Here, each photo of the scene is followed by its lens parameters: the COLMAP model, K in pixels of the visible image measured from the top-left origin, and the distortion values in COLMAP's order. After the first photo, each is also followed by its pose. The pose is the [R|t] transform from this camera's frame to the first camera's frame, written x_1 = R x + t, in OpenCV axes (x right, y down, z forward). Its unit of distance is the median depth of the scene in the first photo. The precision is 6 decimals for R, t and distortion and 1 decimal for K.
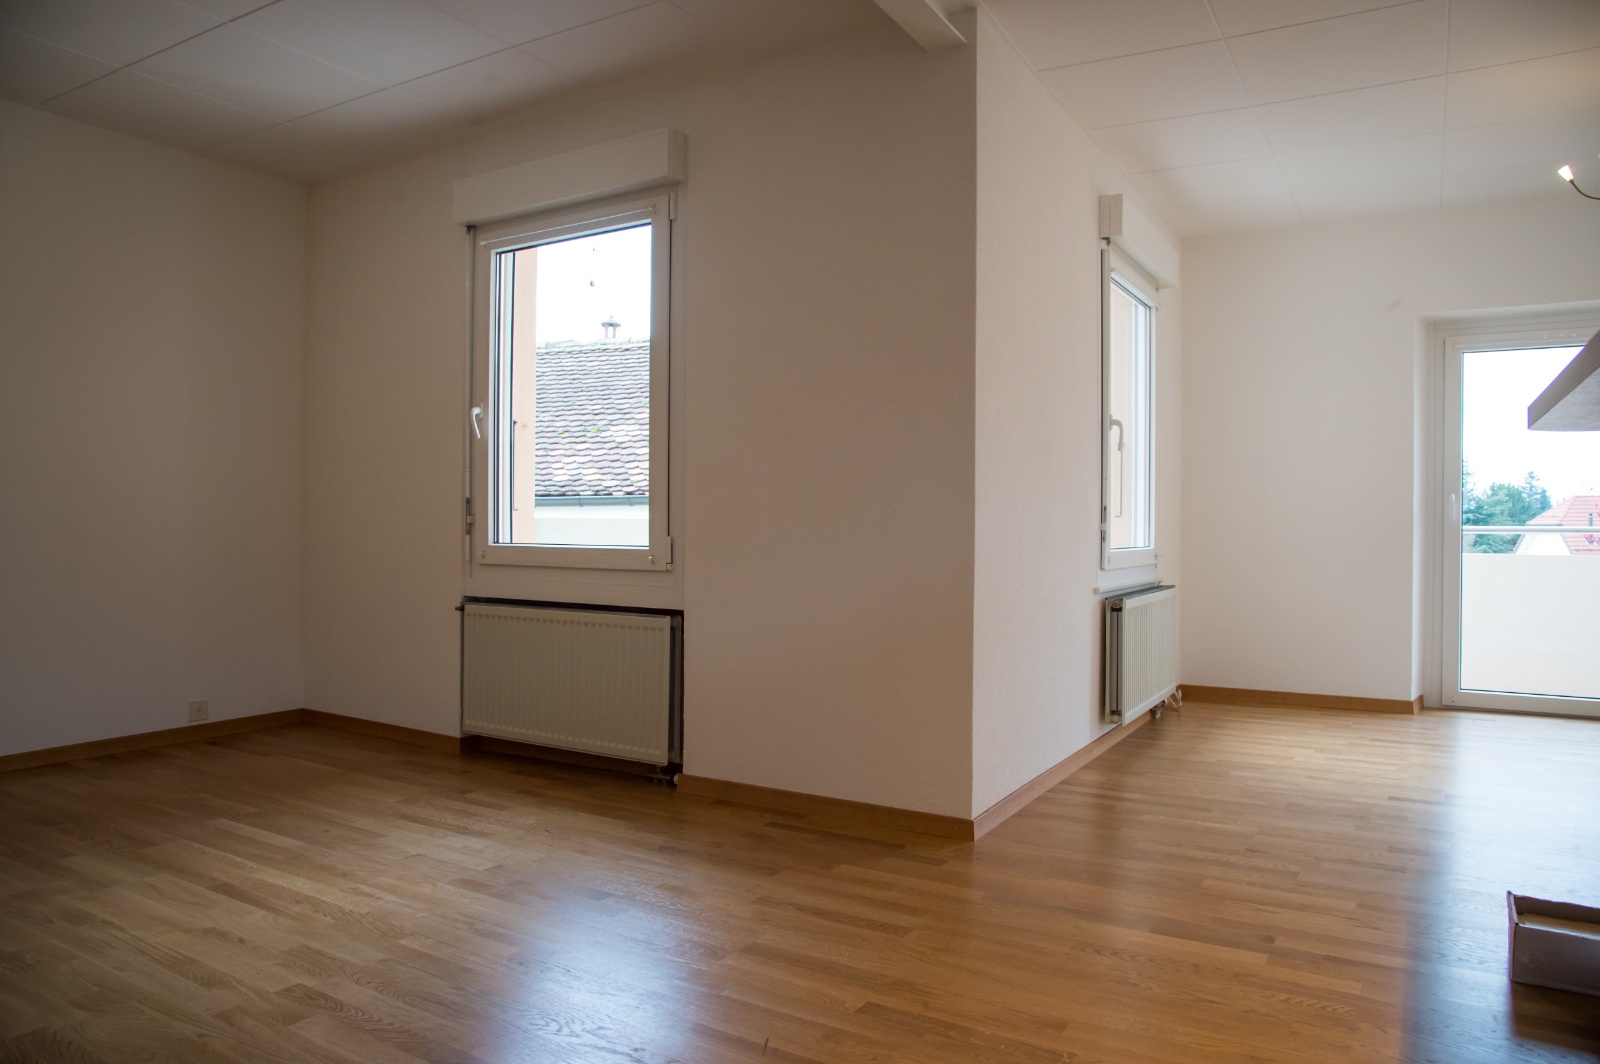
lens RADIAL K [[1088.5, 0, 791.5], [0, 1088.5, 536.0], [0, 0, 1]] dist [-0.117998, 0.074865]
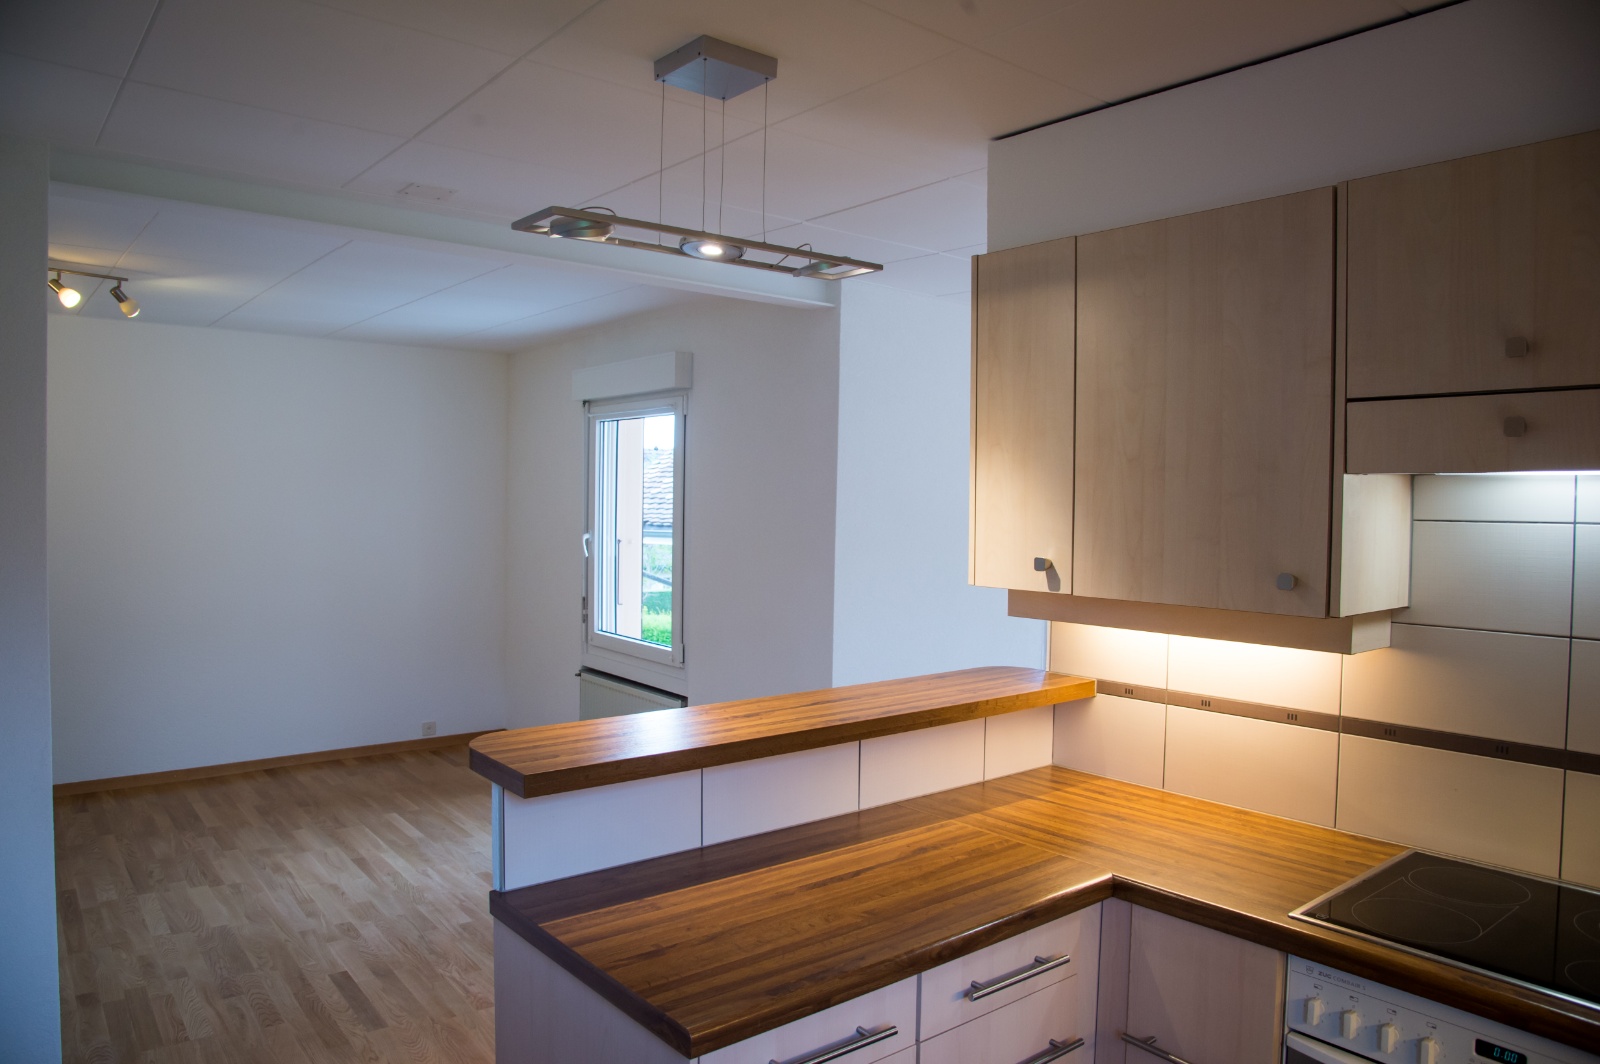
lens RADIAL K [[1088.5, 0, 791.5], [0, 1088.5, 536.0], [0, 0, 1]] dist [-0.117998, 0.074865]
pose [[0.937812, 0.022028, -0.346443, 0.504120], [-0.014470, 0.999598, 0.024386, -0.175001], [0.346841, -0.017856, 0.937754, -0.261451]]
